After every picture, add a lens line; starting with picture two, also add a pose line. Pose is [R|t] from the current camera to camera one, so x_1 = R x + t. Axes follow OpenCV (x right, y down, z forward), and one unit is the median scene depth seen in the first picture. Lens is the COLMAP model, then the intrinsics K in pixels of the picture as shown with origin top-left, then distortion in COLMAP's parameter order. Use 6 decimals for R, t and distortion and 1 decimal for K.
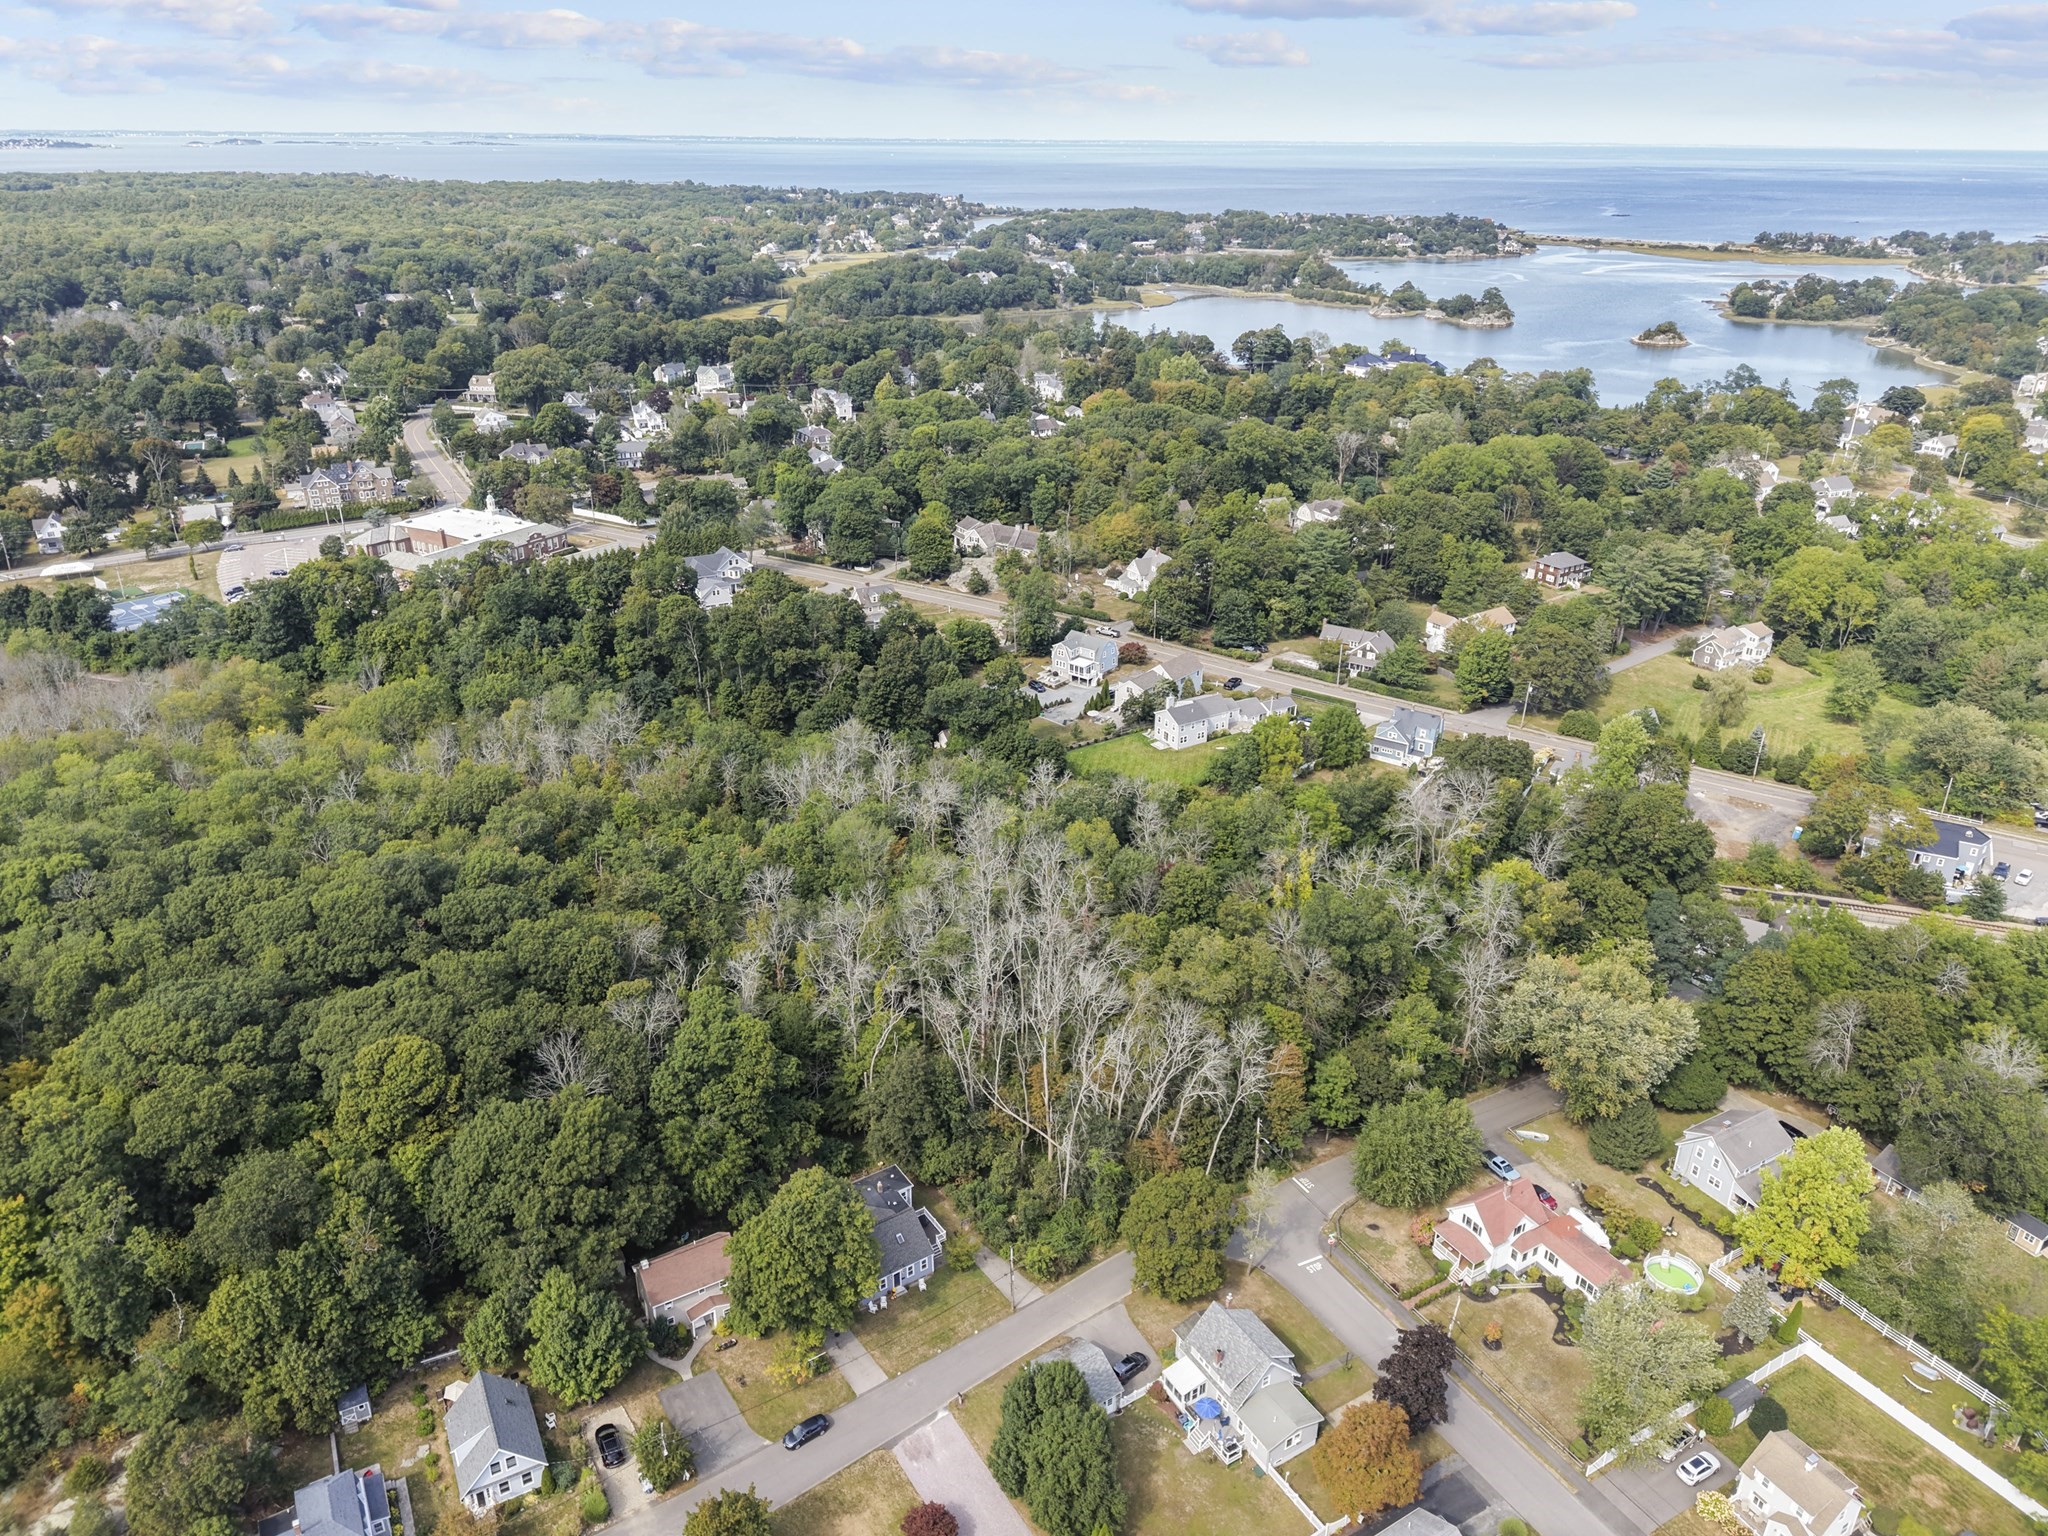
lens RADIAL K [[1392.4, 0, 1024.0], [0, 1392.4, 808.5], [0, 0, 1]] dist [0.079035, -0.064568]
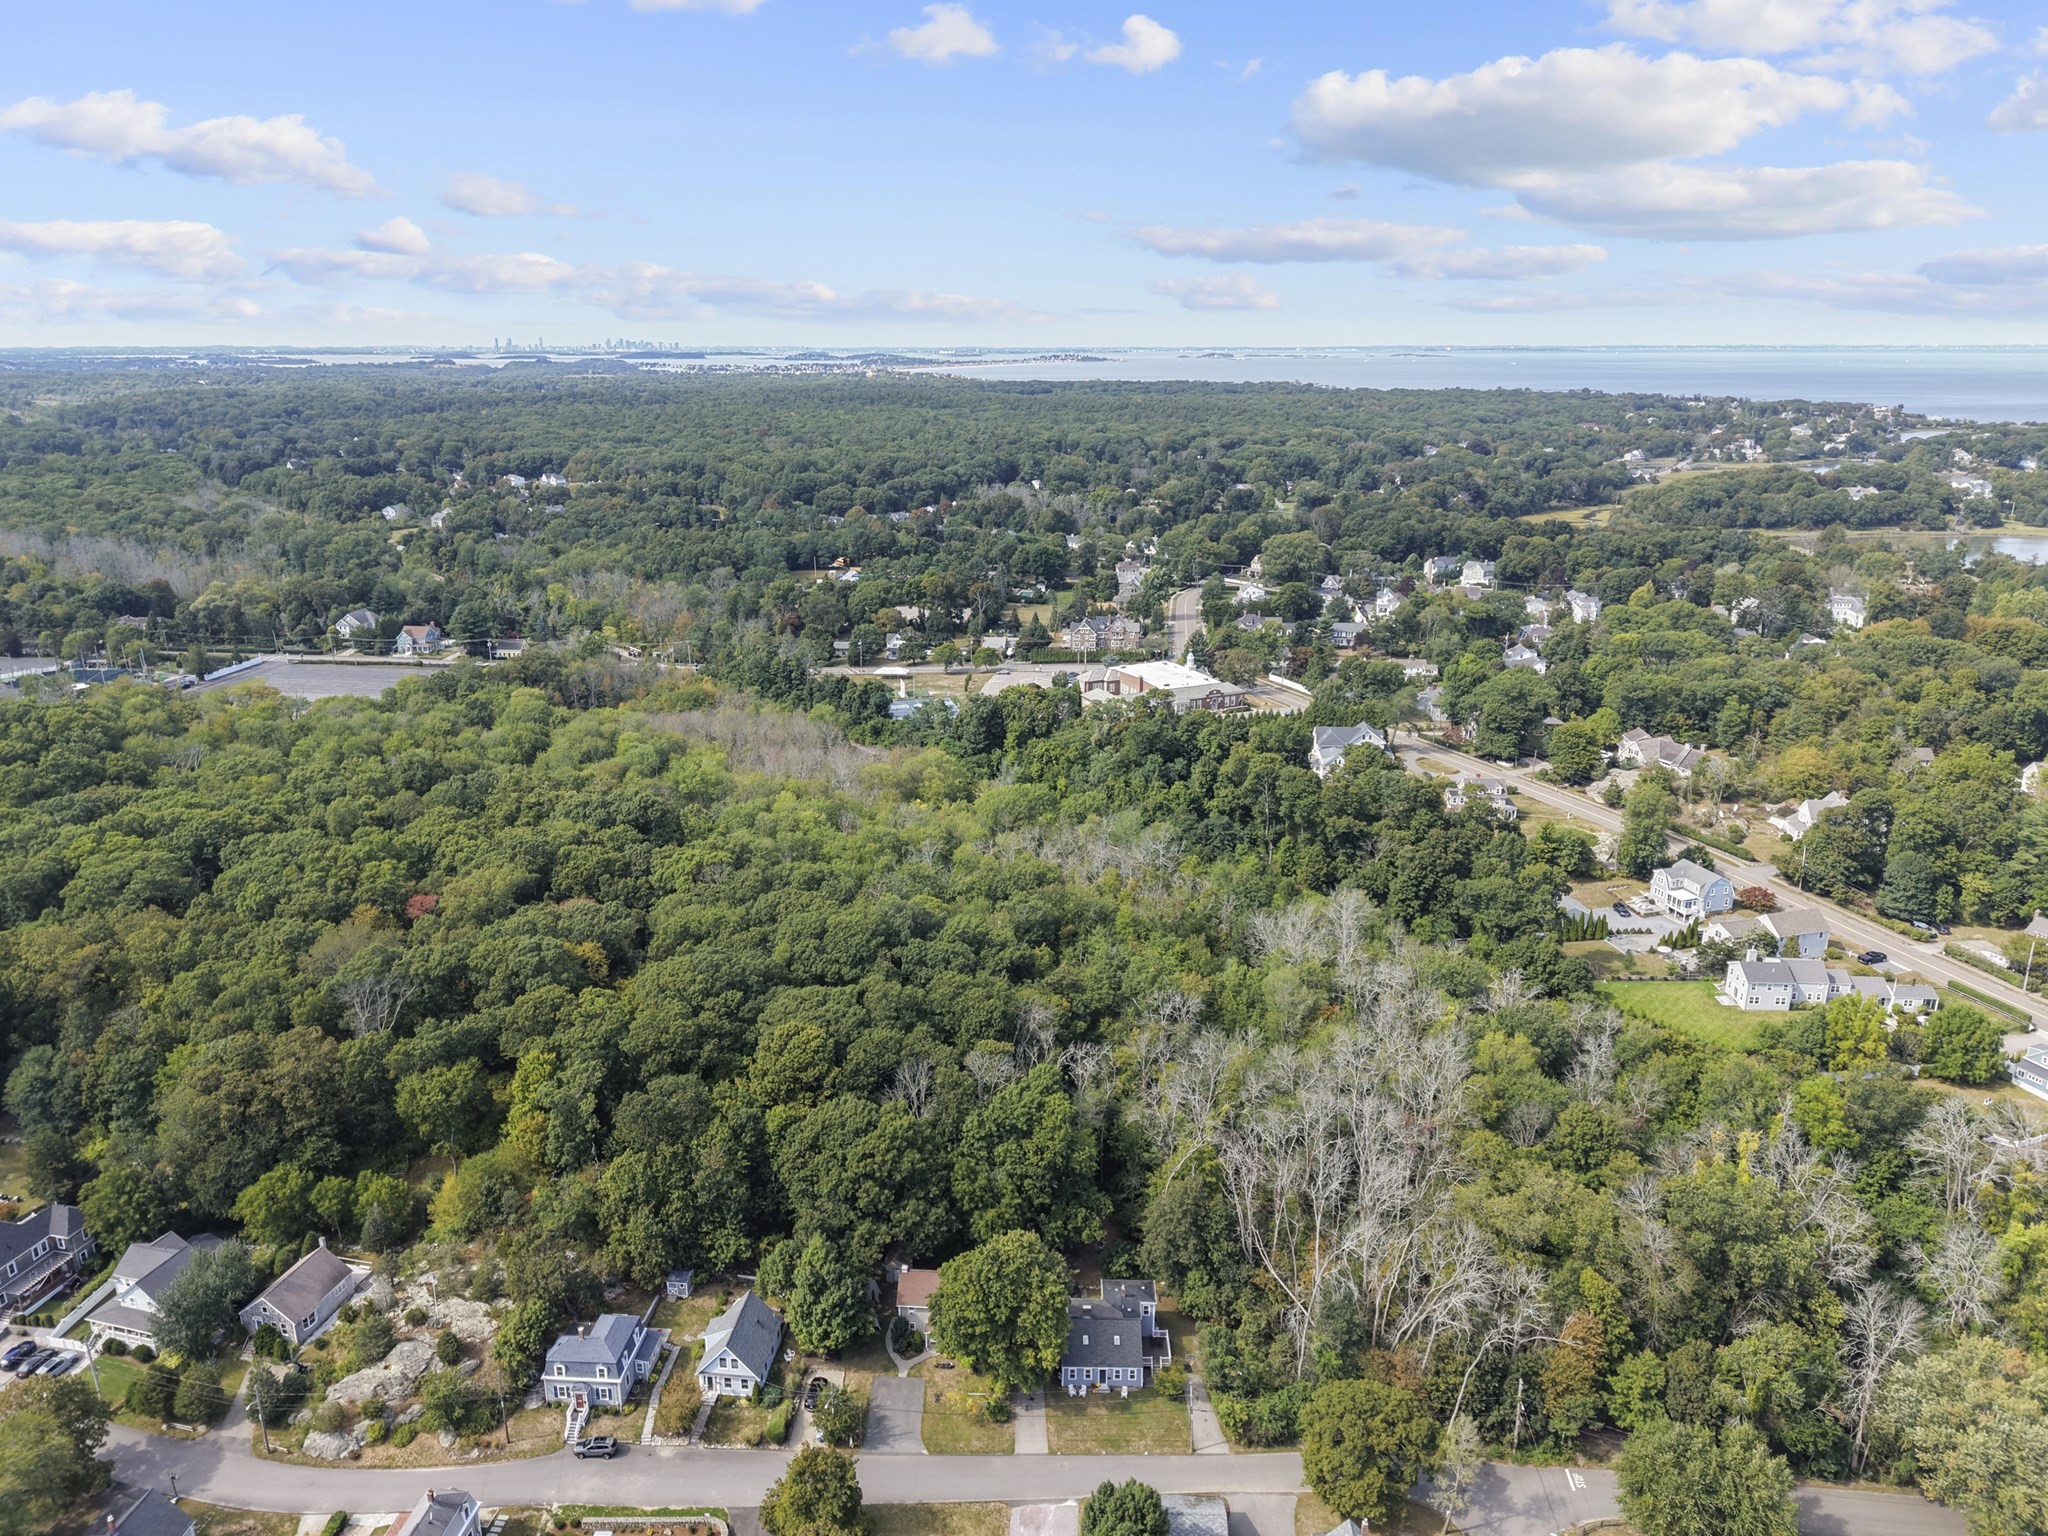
lens RADIAL K [[1430.4, 0, 1027.3], [0, 1430.4, 823.1], [0, 0, 1]] dist [0.068209, -0.063792]
pose [[0.818405, 0.180086, -0.545694, 0.188503], [-0.247315, 0.967560, -0.051604, 0.002159], [0.518699, 0.177191, 0.836394, -0.003109]]
